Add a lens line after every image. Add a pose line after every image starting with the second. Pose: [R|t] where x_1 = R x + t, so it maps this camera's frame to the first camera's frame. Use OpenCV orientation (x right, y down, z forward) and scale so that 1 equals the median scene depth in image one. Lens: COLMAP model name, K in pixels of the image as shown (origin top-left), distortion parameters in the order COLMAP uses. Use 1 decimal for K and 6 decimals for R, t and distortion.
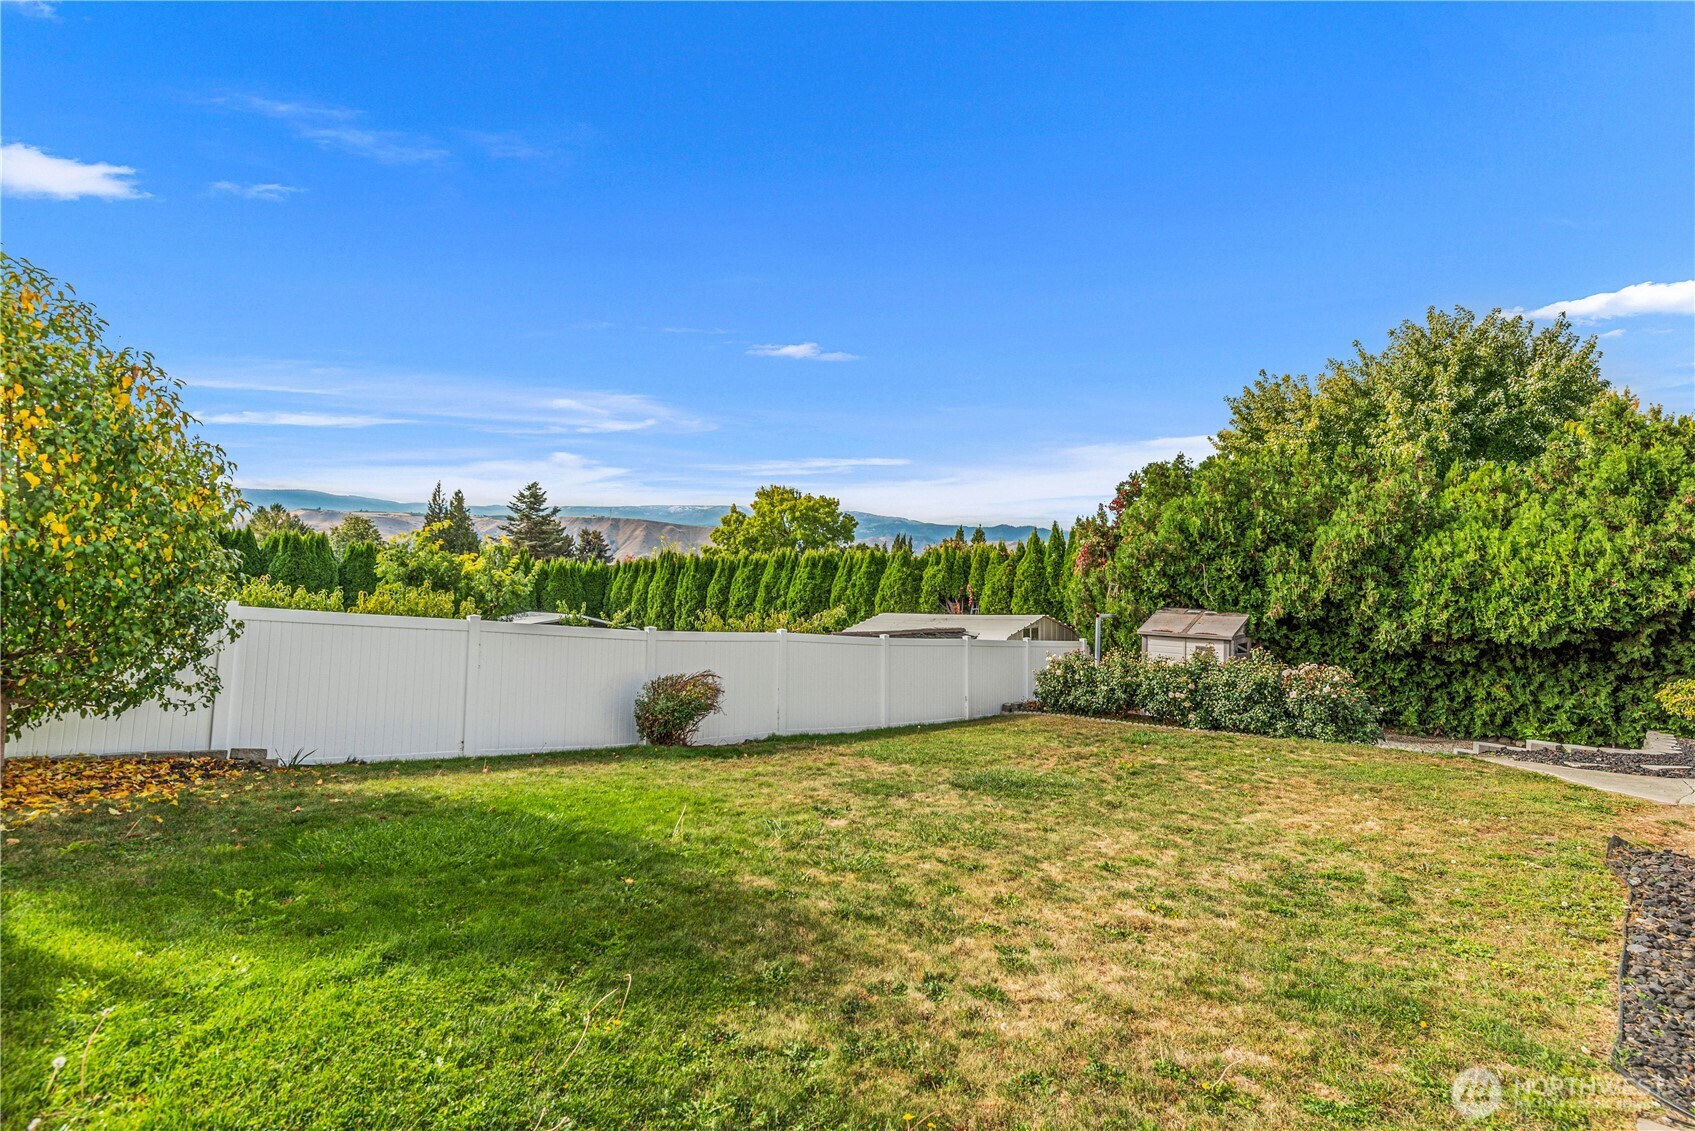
lens RADIAL K [[771.0, 0, 847.5], [0, 771.0, 565.5], [0, 0, 1]] dist [0.002207, -0.000183]
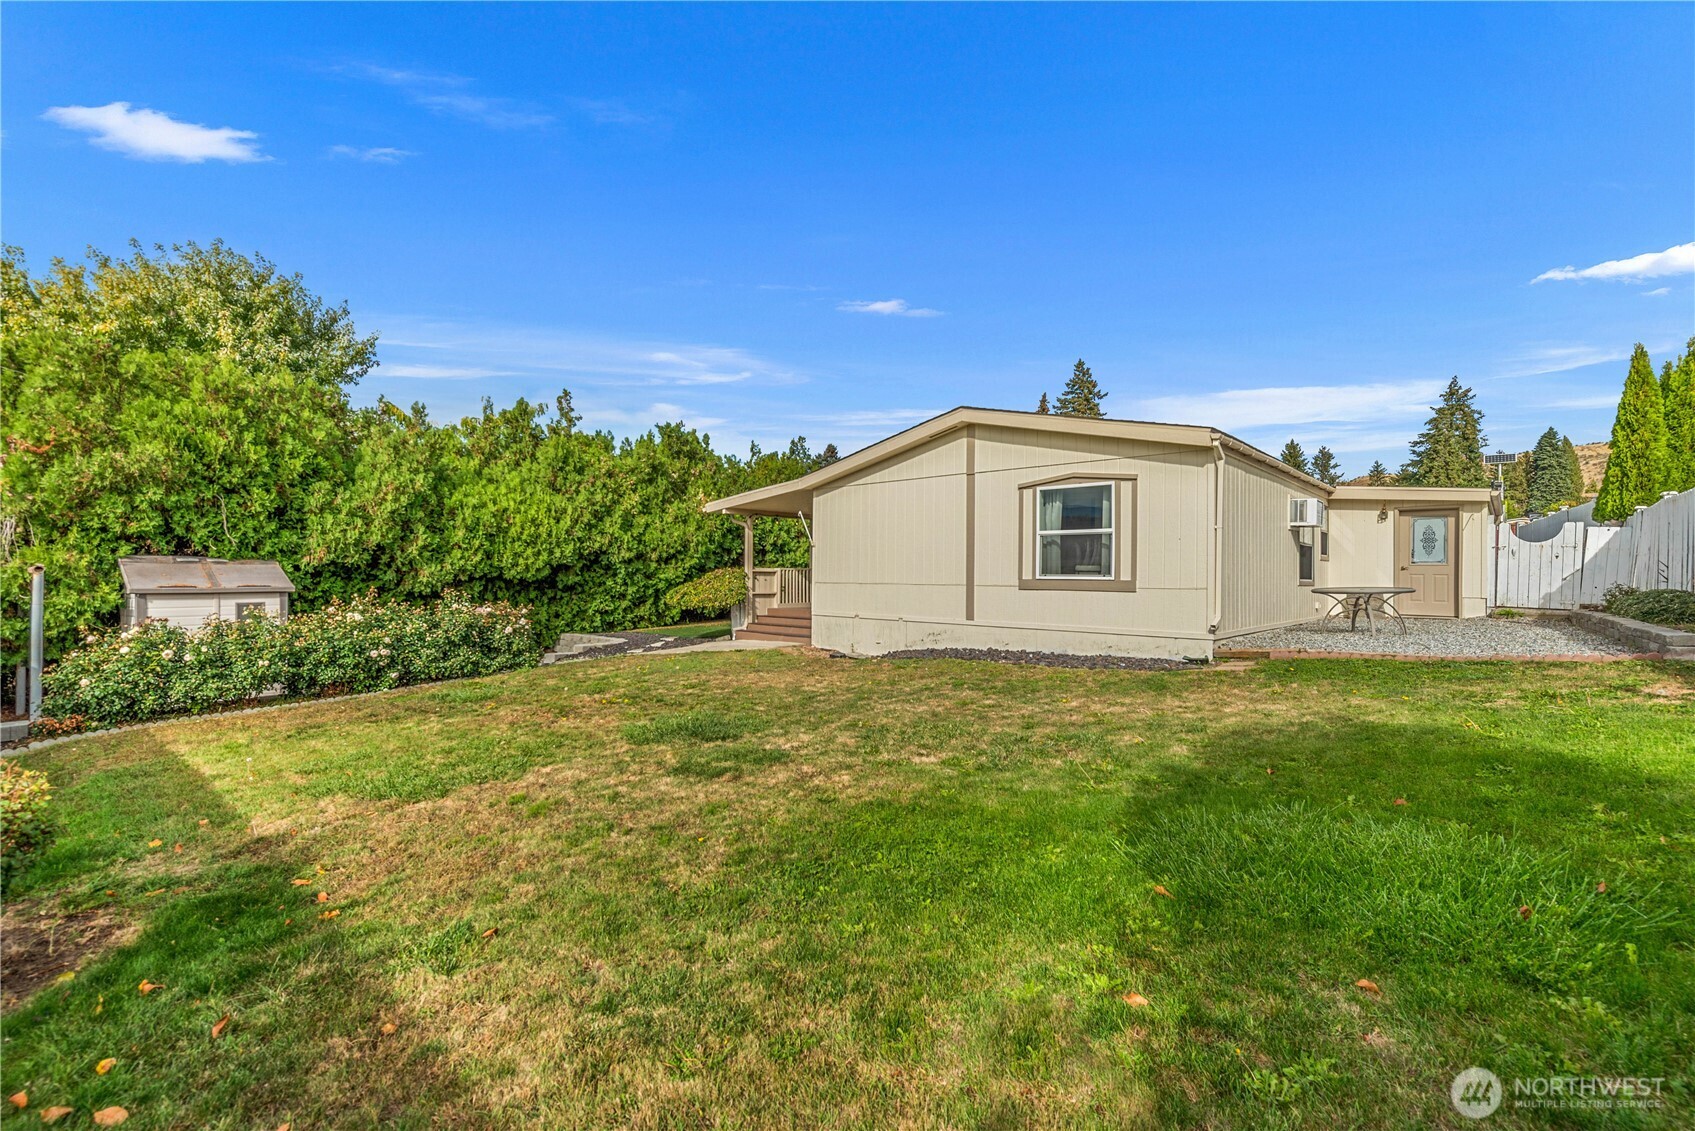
lens RADIAL K [[733.8, 0, 856.6], [0, 733.8, 569.9], [0, 0, 1]] dist [0.000916, -0.000027]
pose [[-0.088911, -0.021343, 0.995811, -0.309833], [-0.029642, 0.999384, 0.018773, 0.037366], [-0.995598, -0.027849, -0.089489, 0.429515]]
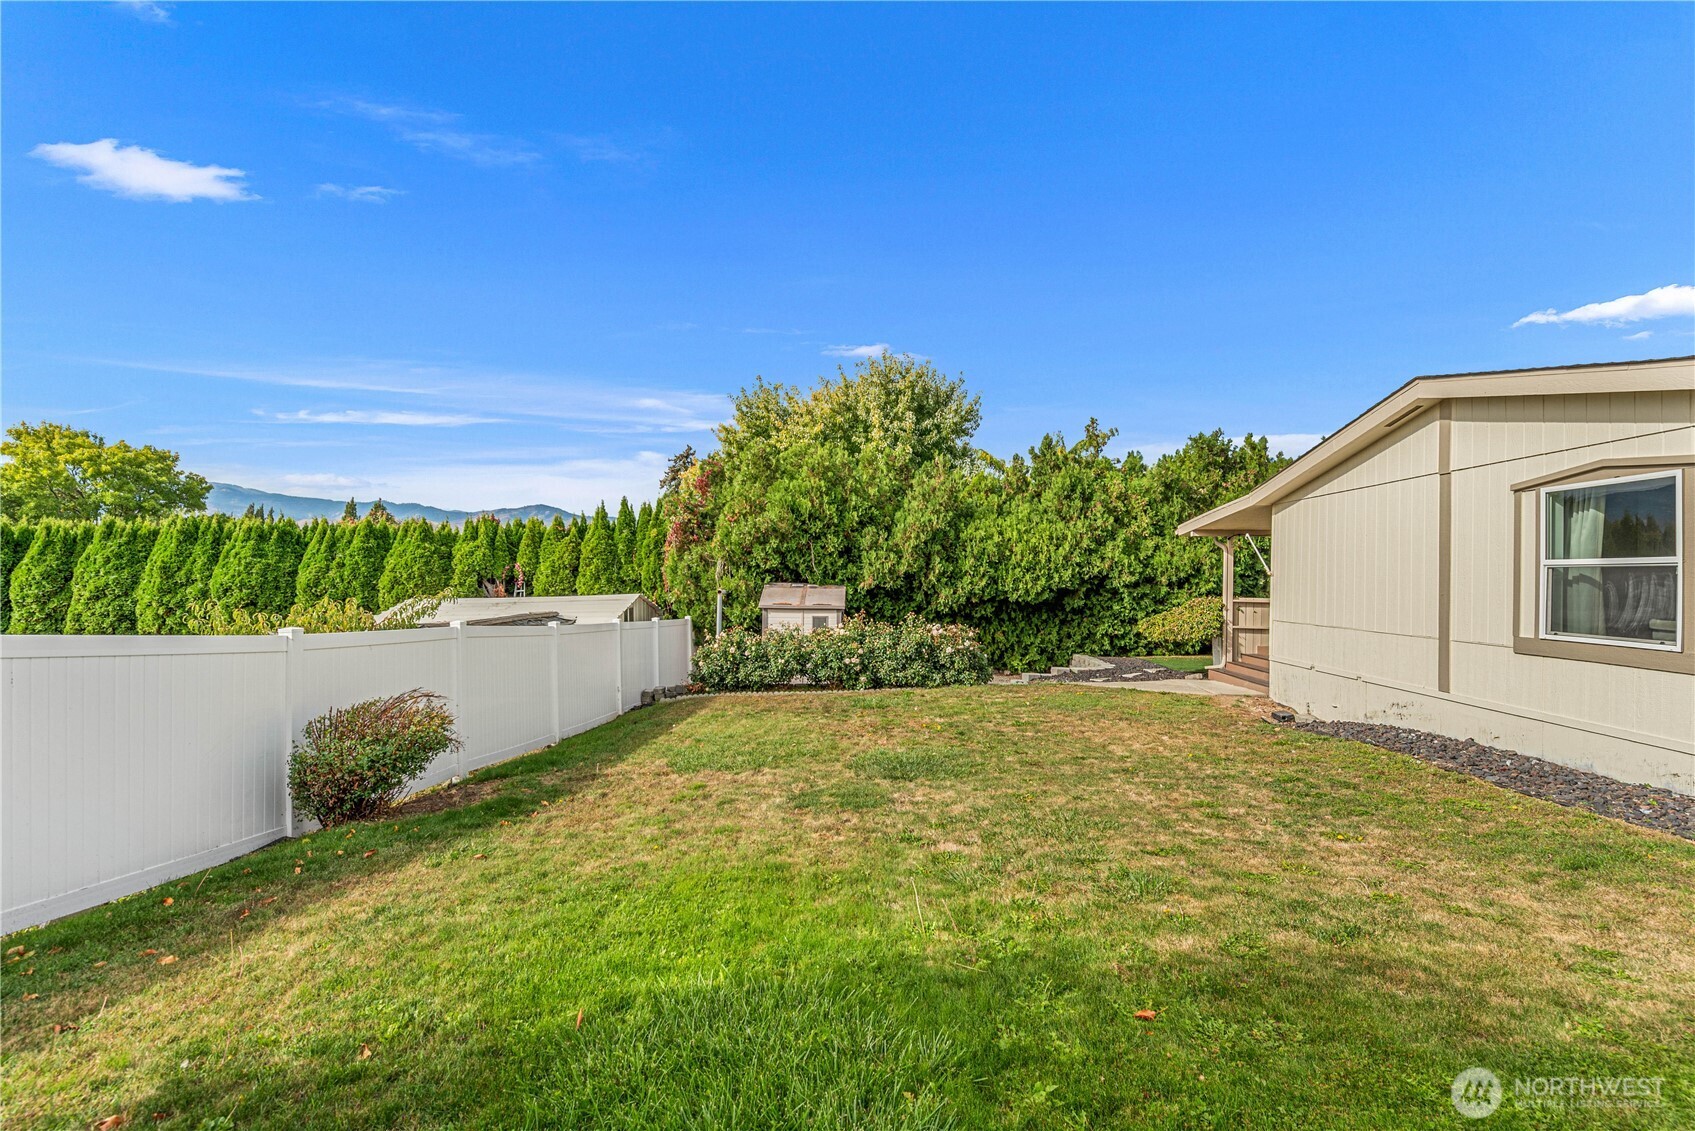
lens RADIAL K [[733.8, 0, 856.6], [0, 733.8, 569.9], [0, 0, 1]] dist [0.000916, -0.000027]
pose [[0.715181, -0.009422, 0.698876, -0.222474], [-0.010978, 0.999634, 0.024711, 0.011086], [-0.698853, -0.025345, 0.714816, 0.197338]]
